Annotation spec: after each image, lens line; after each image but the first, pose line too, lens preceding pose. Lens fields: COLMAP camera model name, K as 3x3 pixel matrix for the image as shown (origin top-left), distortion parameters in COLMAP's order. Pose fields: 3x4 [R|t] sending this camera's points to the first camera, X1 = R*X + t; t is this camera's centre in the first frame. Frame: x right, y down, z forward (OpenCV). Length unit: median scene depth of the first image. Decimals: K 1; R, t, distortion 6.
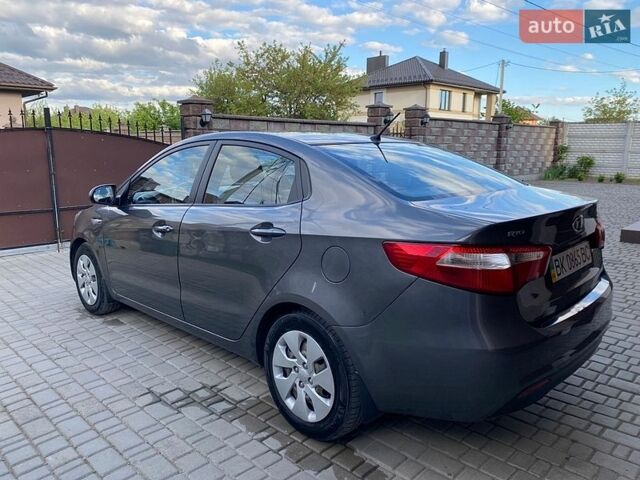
lens RADIAL K [[497.1, 0, 320.0], [0, 497.1, 240.0], [0, 0, 1]] dist [-0.010991, -0.005787]
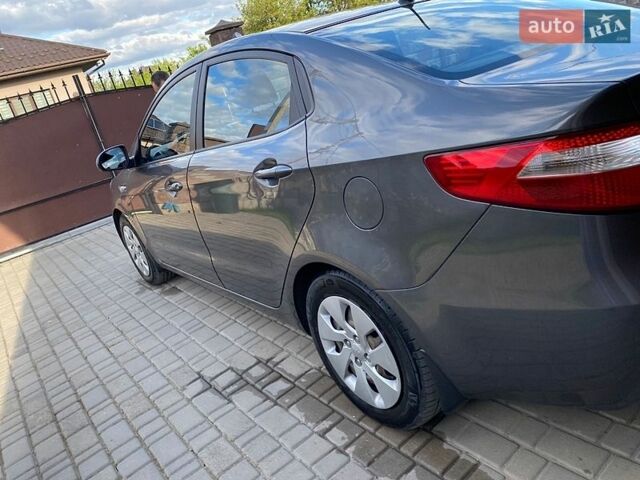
lens RADIAL K [[485.9, 0, 321.1], [0, 485.9, 233.4], [0, 0, 1]] dist [0.017008, -0.012313]
pose [[0.964350, -0.180847, -0.193192, 0.082631], [0.209742, 0.967495, 0.141290, -0.013960], [0.161360, -0.176773, 0.970935, 0.293767]]
